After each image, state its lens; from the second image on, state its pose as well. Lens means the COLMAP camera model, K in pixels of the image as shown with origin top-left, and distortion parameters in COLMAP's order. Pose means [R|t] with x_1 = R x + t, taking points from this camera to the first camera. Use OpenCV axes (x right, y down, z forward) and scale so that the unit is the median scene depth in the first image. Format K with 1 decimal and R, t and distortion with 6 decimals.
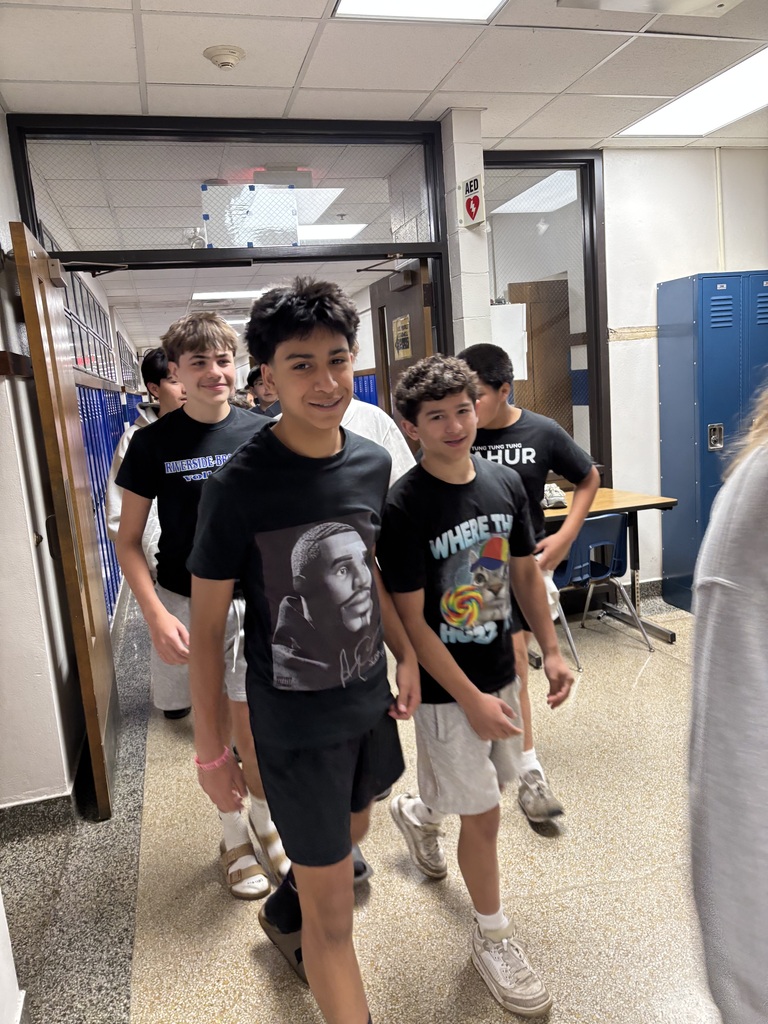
lens RADIAL K [[786.1, 0, 387.2], [0, 786.1, 506.7], [0, 0, 1]] dist [0.041212, -0.055041]
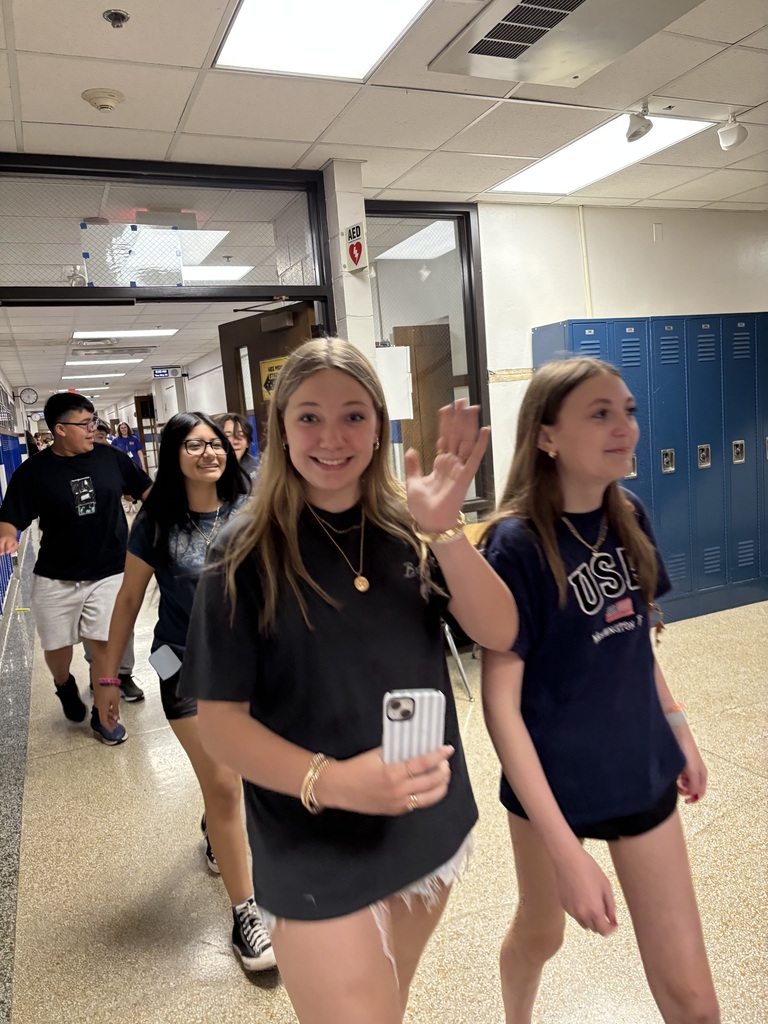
lens RADIAL K [[786.1, 0, 393.7], [0, 786.1, 504.1], [0, 0, 1]] dist [0.041212, -0.055041]
pose [[0.989795, -0.018746, 0.141262, 0.005087], [0.026253, 0.998330, -0.051464, 0.003777], [-0.140061, 0.054647, 0.988634, -0.011467]]
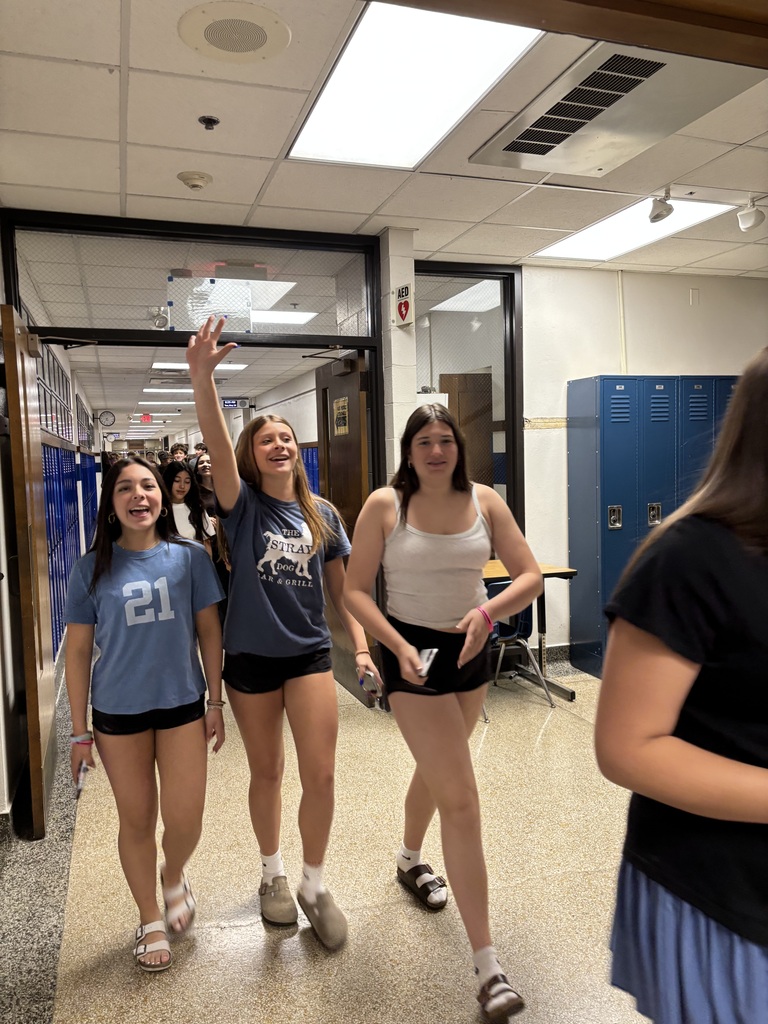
lens RADIAL K [[786.1, 0, 388.2], [0, 786.1, 502.2], [0, 0, 1]] dist [0.041212, -0.055041]
pose [[0.997058, 0.045759, 0.061497, 0.026654], [-0.039484, 0.994240, -0.099634, 0.019112], [-0.065702, 0.096913, 0.993122, -0.122616]]
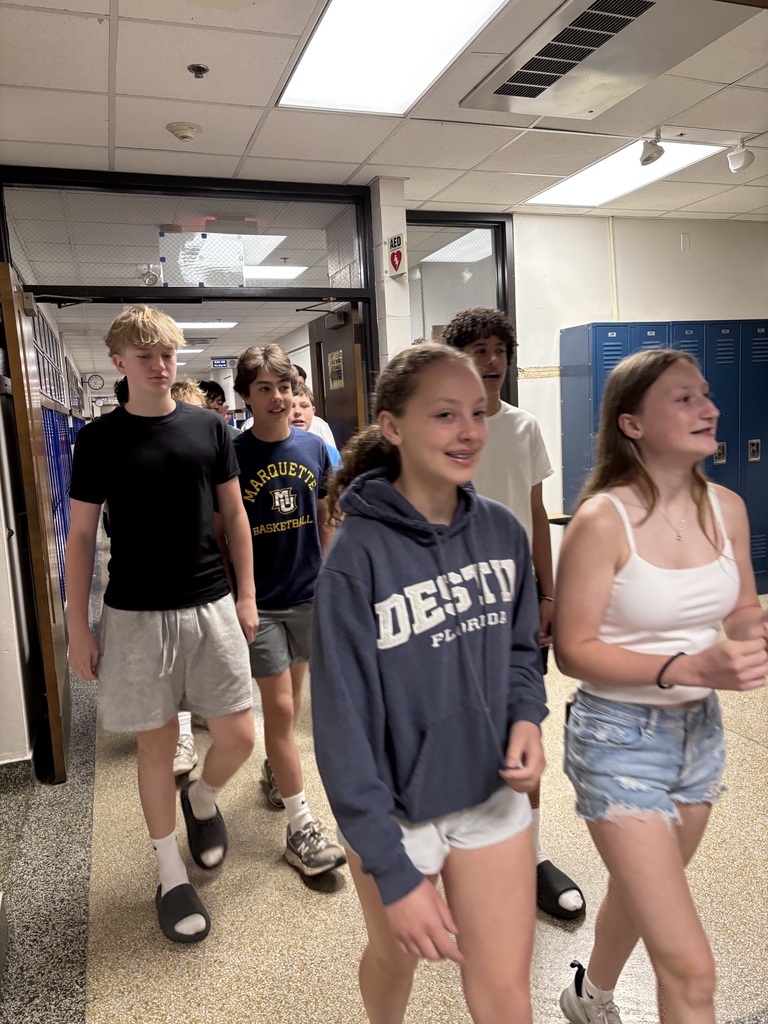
lens RADIAL K [[786.1, 0, 391.2], [0, 786.1, 506.7], [0, 0, 1]] dist [0.041212, -0.055041]
pose [[0.996955, 0.015864, 0.076348, 0.017351], [-0.012607, 0.998998, -0.042953, 0.033425], [-0.076953, 0.041860, 0.996156, -0.141485]]
